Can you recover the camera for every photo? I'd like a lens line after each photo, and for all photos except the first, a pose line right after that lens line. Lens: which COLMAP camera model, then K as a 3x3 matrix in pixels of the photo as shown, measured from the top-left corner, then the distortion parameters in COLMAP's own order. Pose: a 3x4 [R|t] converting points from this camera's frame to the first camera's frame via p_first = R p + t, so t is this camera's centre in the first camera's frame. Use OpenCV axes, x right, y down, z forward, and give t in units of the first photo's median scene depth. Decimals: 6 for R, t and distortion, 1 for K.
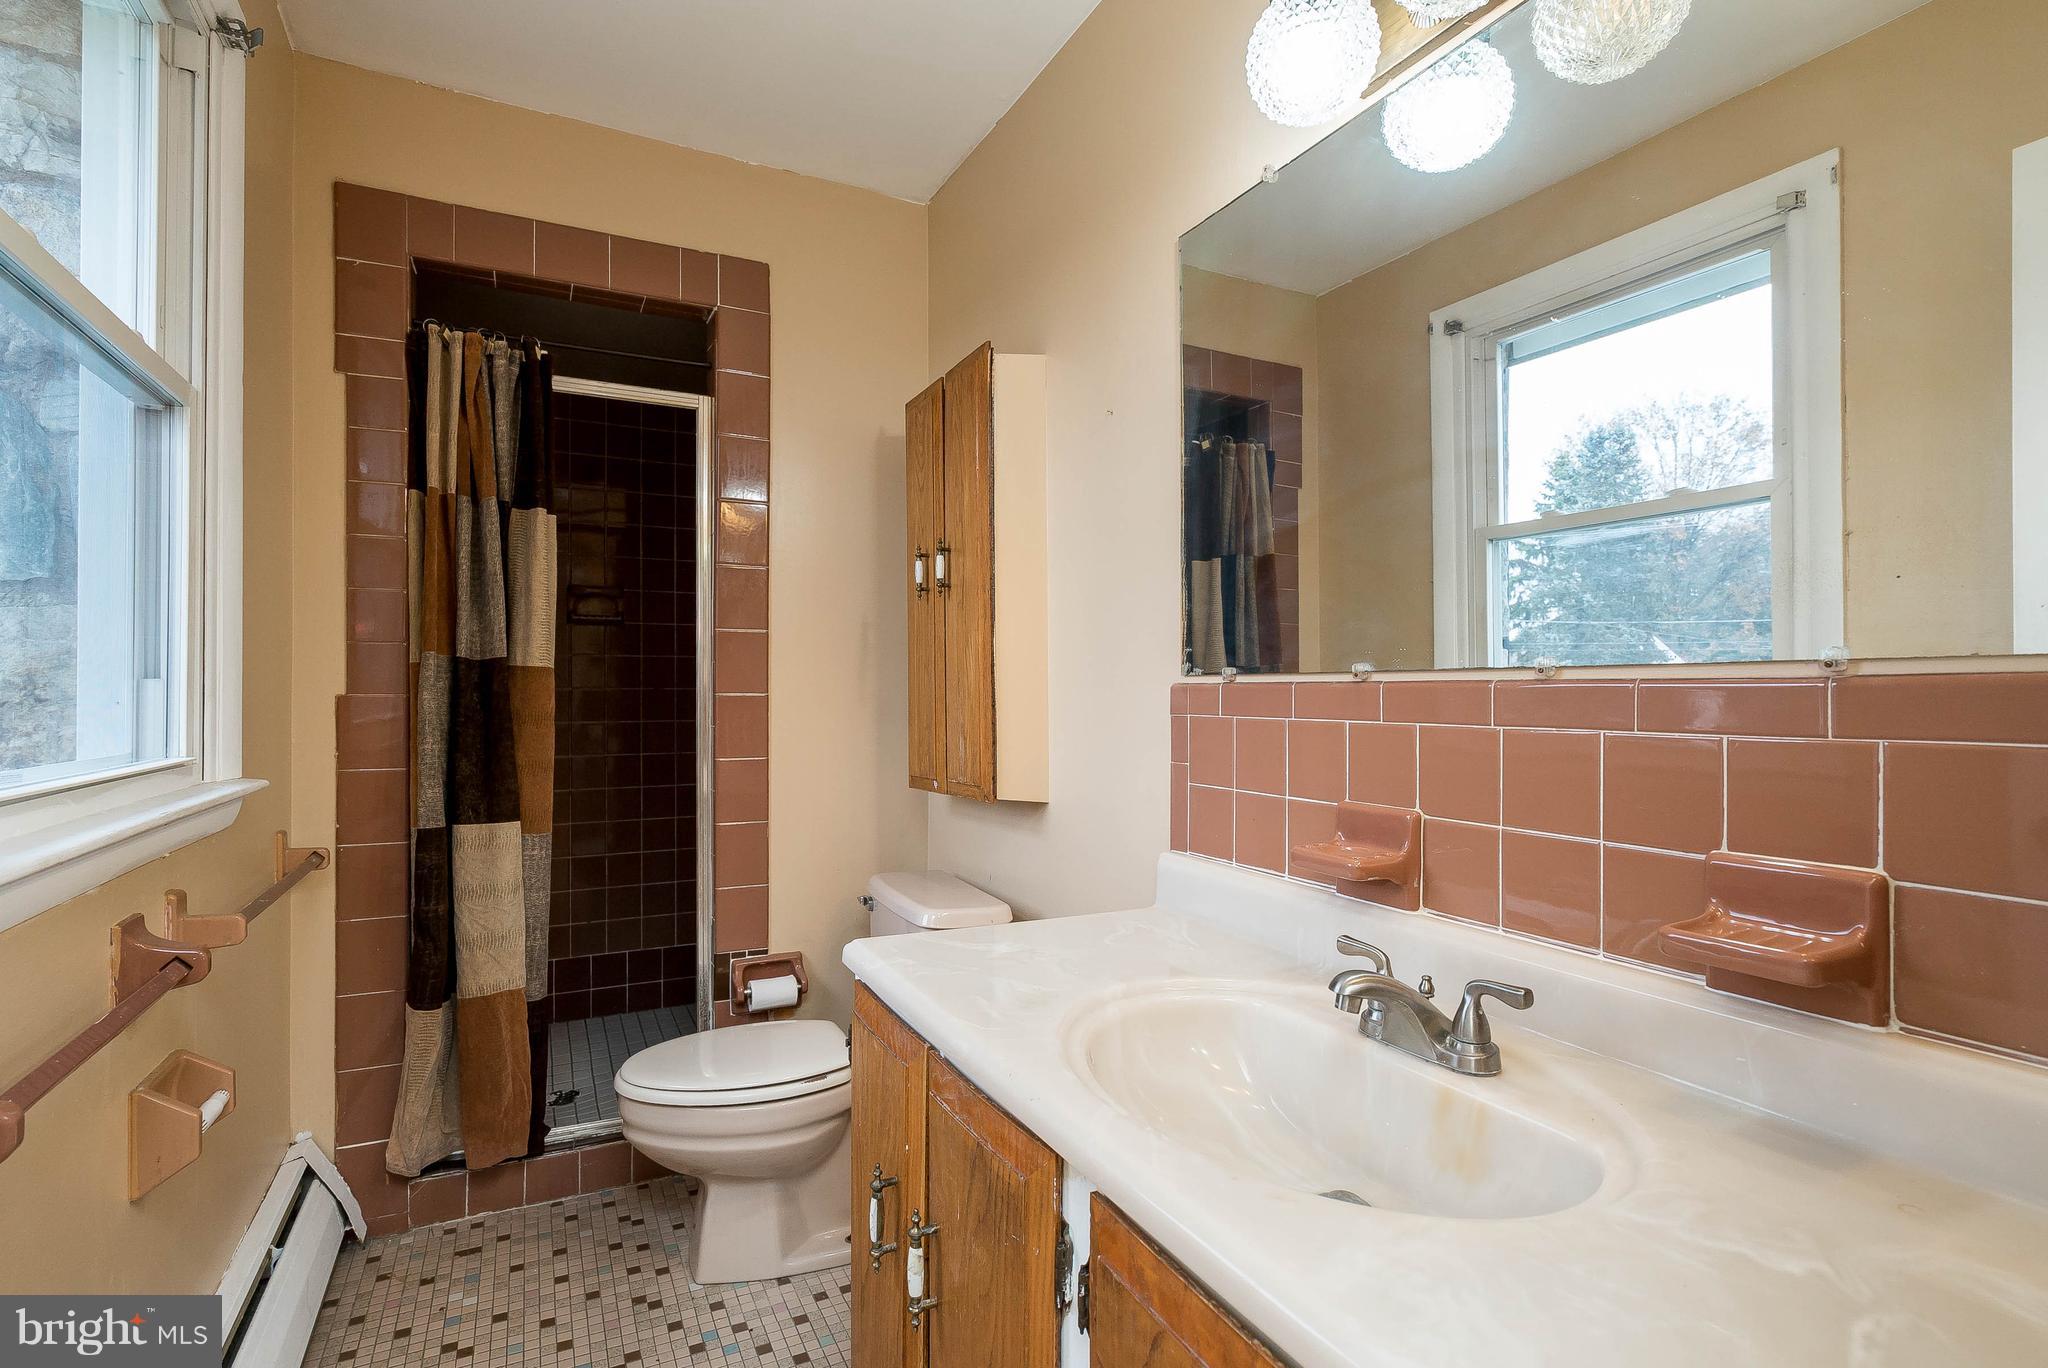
lens RADIAL K [[950.8, 0, 1014.3], [0, 950.8, 692.8], [0, 0, 1]] dist [-0.005418, 0.001138]
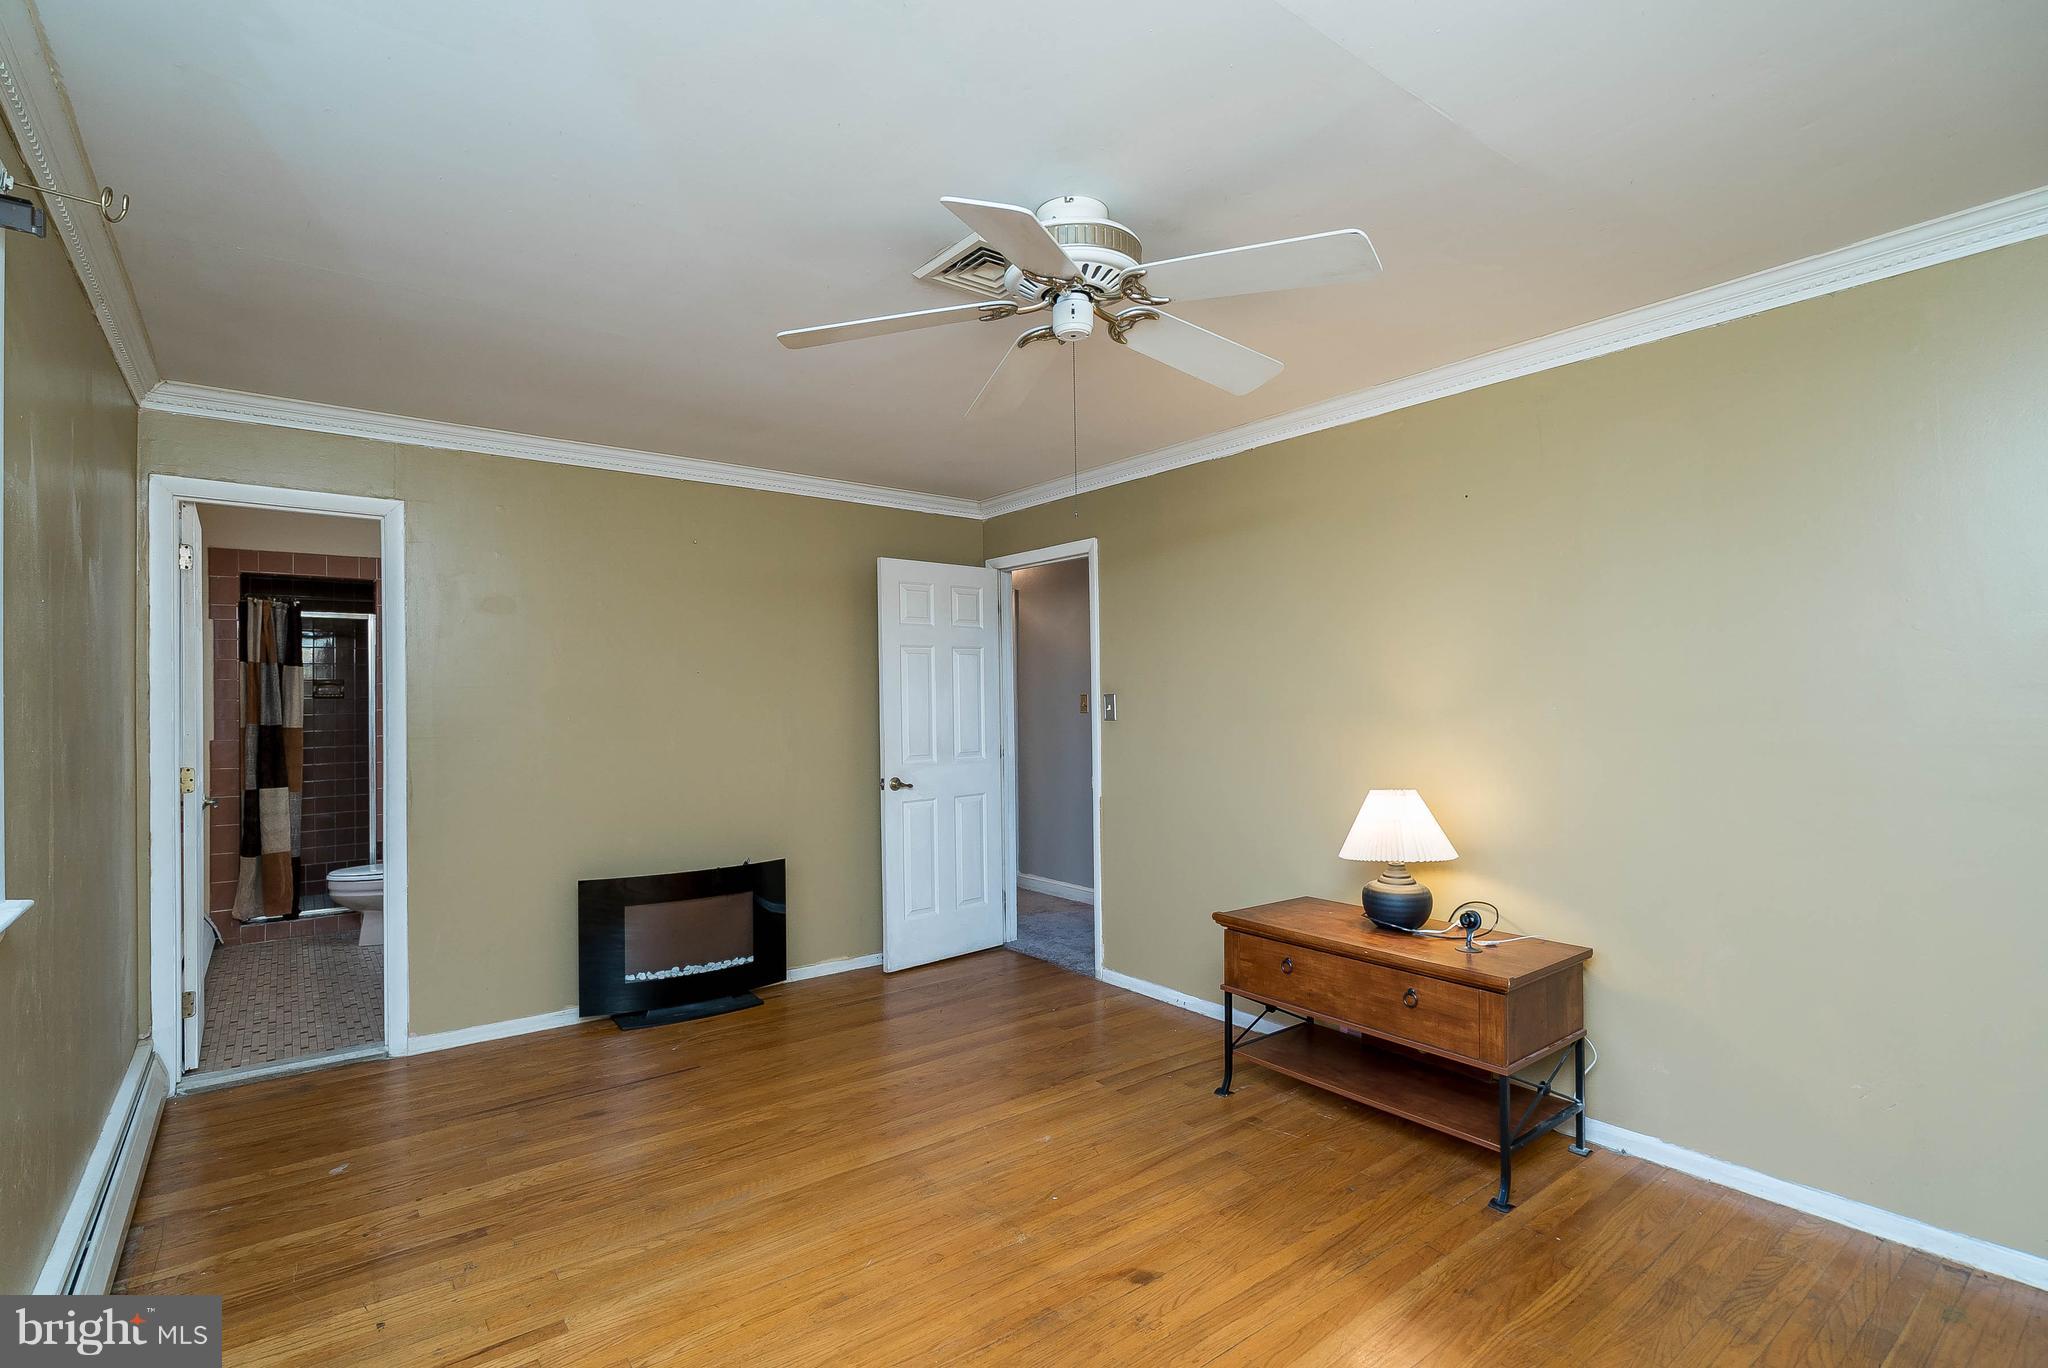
lens RADIAL K [[950.8, 0, 1026.6], [0, 950.8, 689.5], [0, 0, 1]] dist [-0.005418, 0.001138]
pose [[0.982482, -0.008598, 0.186160, 1.004920], [0.009927, 0.999931, -0.006207, -0.097812], [-0.186094, 0.007946, 0.982500, -1.967441]]
